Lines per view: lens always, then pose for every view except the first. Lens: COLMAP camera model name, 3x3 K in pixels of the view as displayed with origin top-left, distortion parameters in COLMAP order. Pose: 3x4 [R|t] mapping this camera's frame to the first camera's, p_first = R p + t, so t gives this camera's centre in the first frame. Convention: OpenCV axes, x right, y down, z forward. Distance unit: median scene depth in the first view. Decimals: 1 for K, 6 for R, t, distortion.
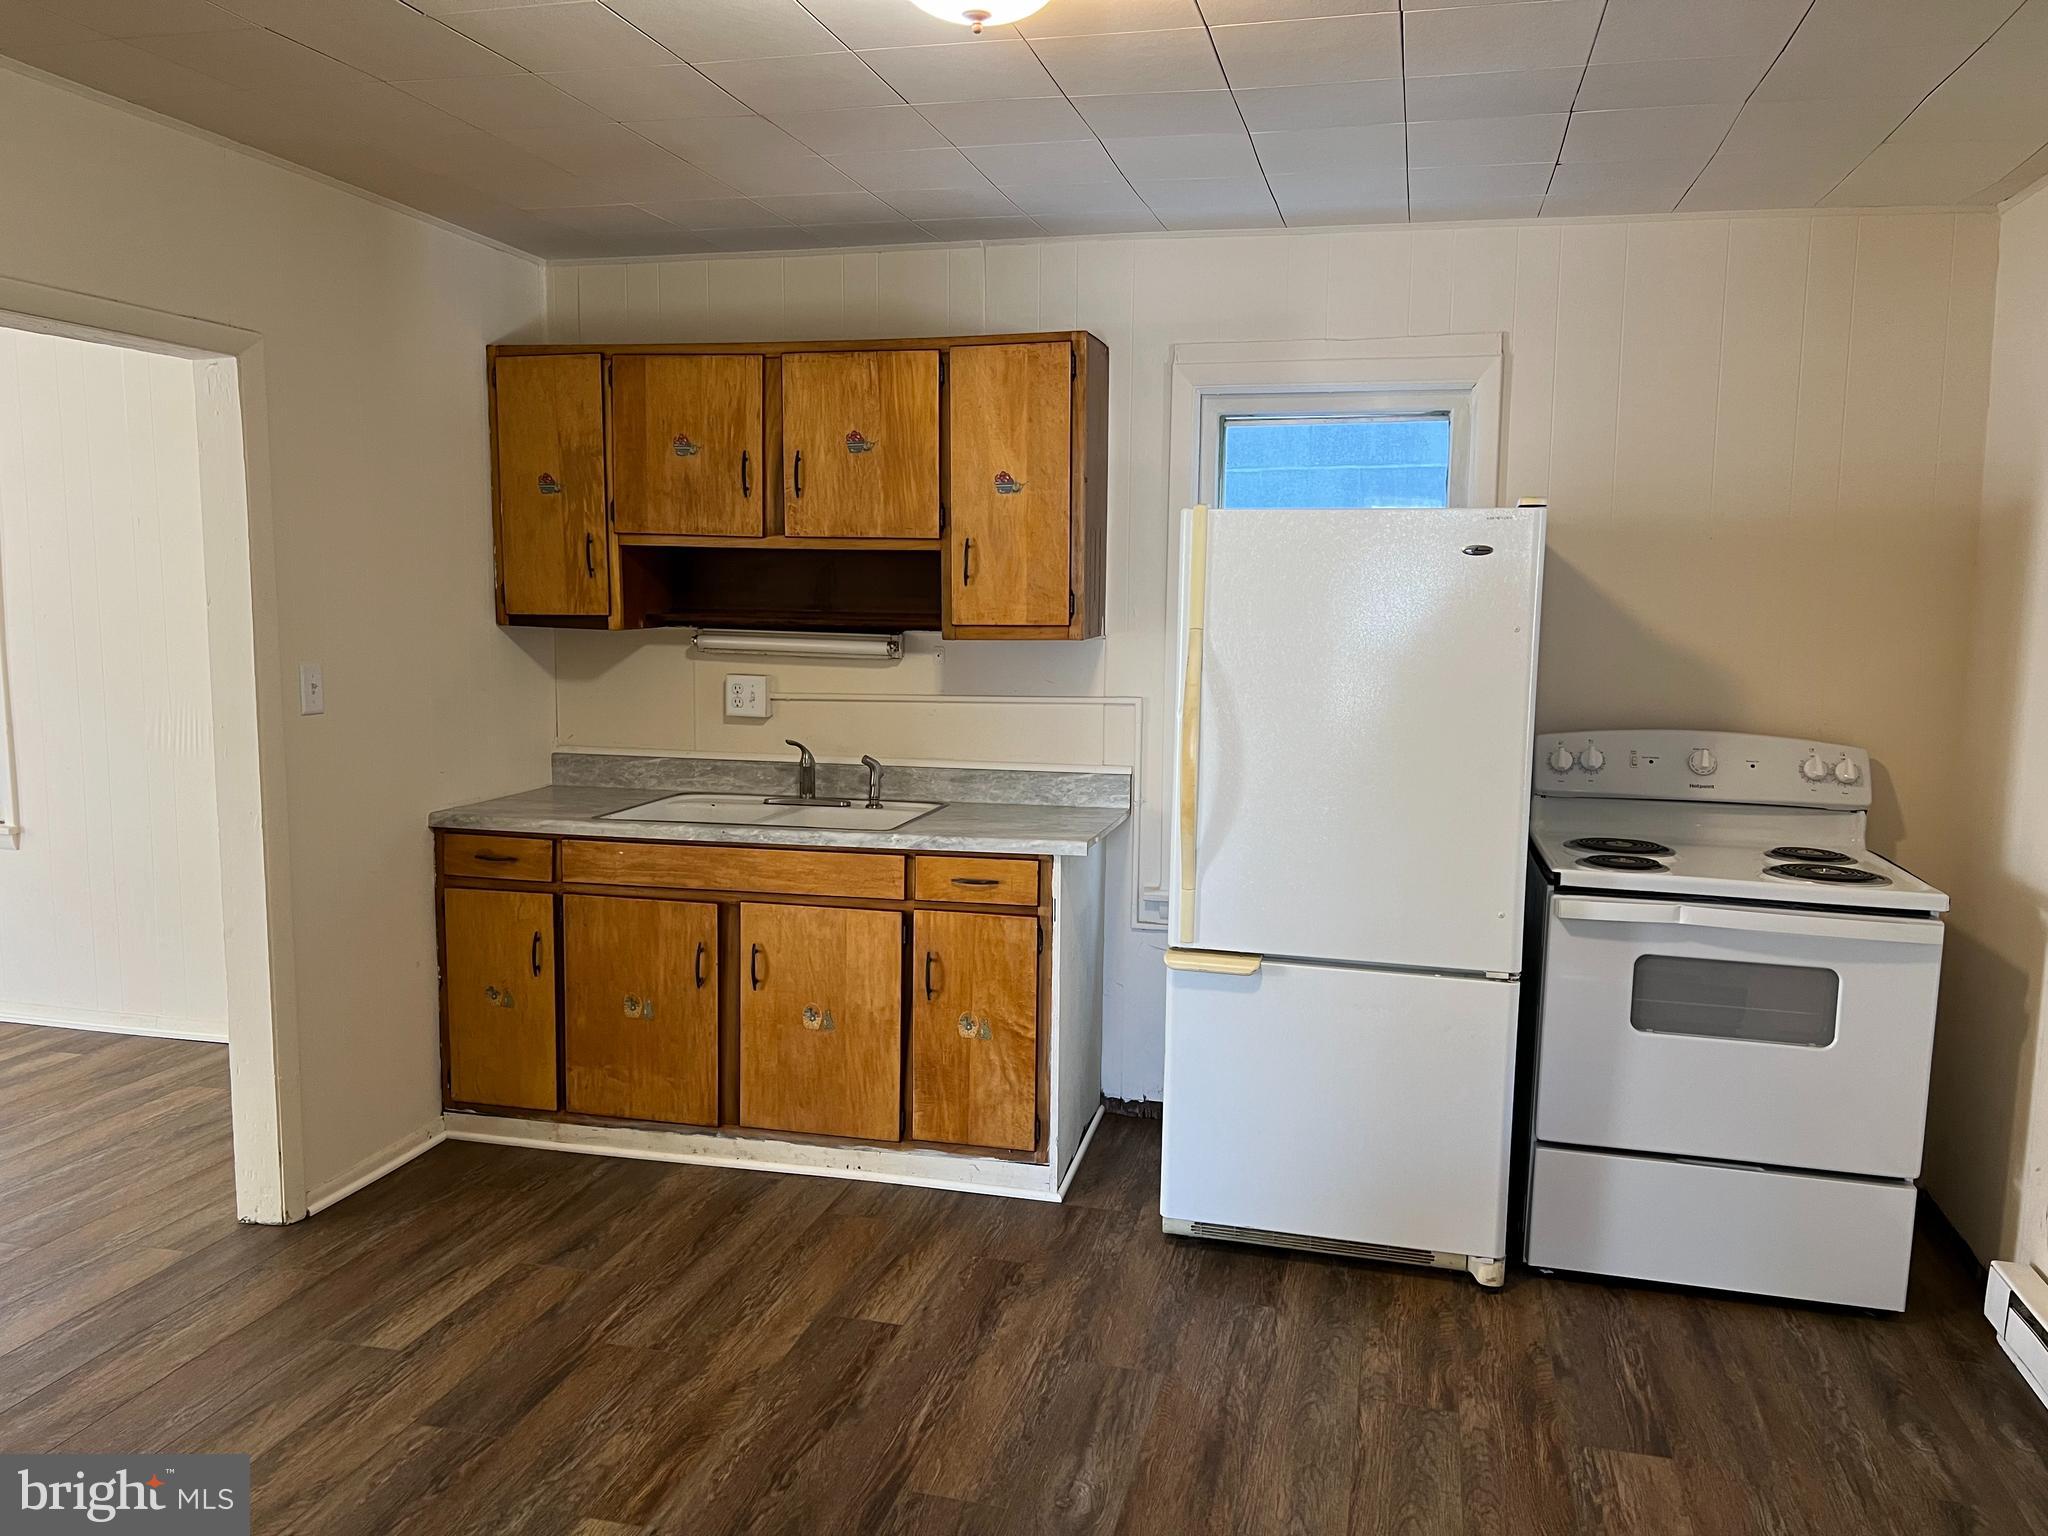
lens RADIAL K [[1553.6, 0, 1024.0], [0, 1553.6, 768.0], [0, 0, 1]] dist [0.061690, -0.002837]
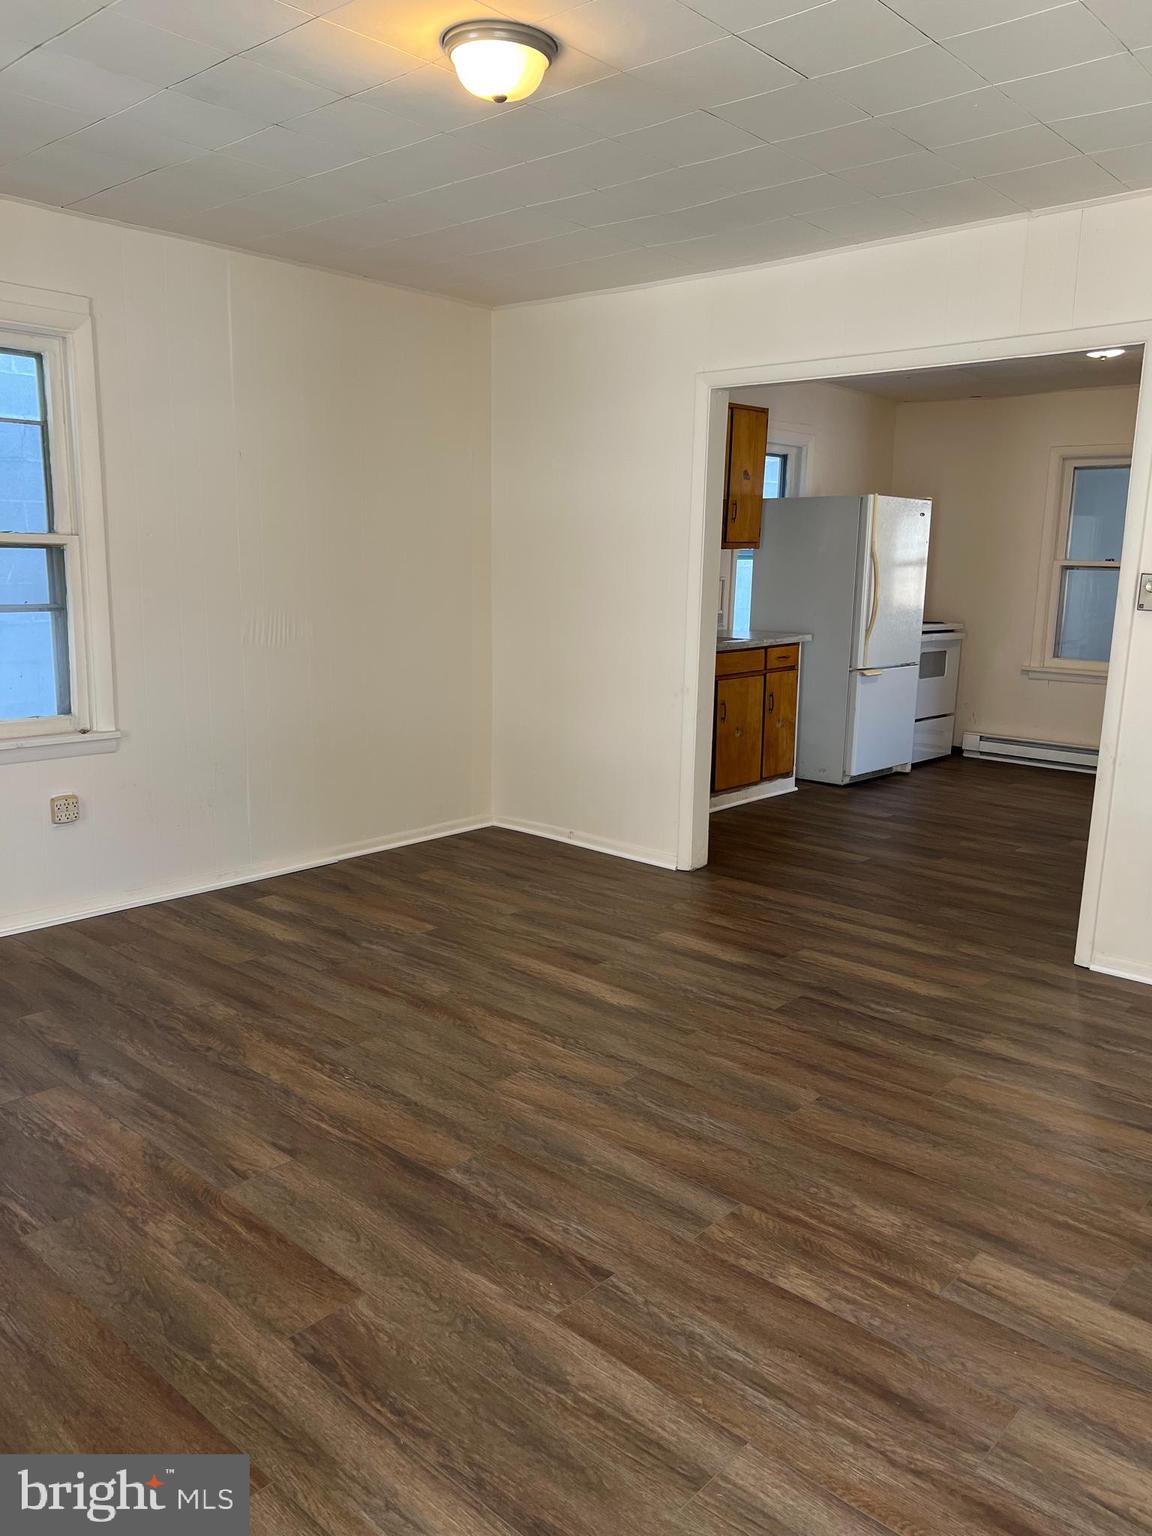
lens RADIAL K [[1165.2, 0, 576.0], [0, 1165.2, 768.0], [0, 0, 1]] dist [0.061690, -0.002837]
pose [[0.464533, -0.169776, 0.869129, -1.649355], [0.089082, 0.985431, 0.144882, -0.039984], [-0.881064, 0.010121, 0.472889, 0.458779]]
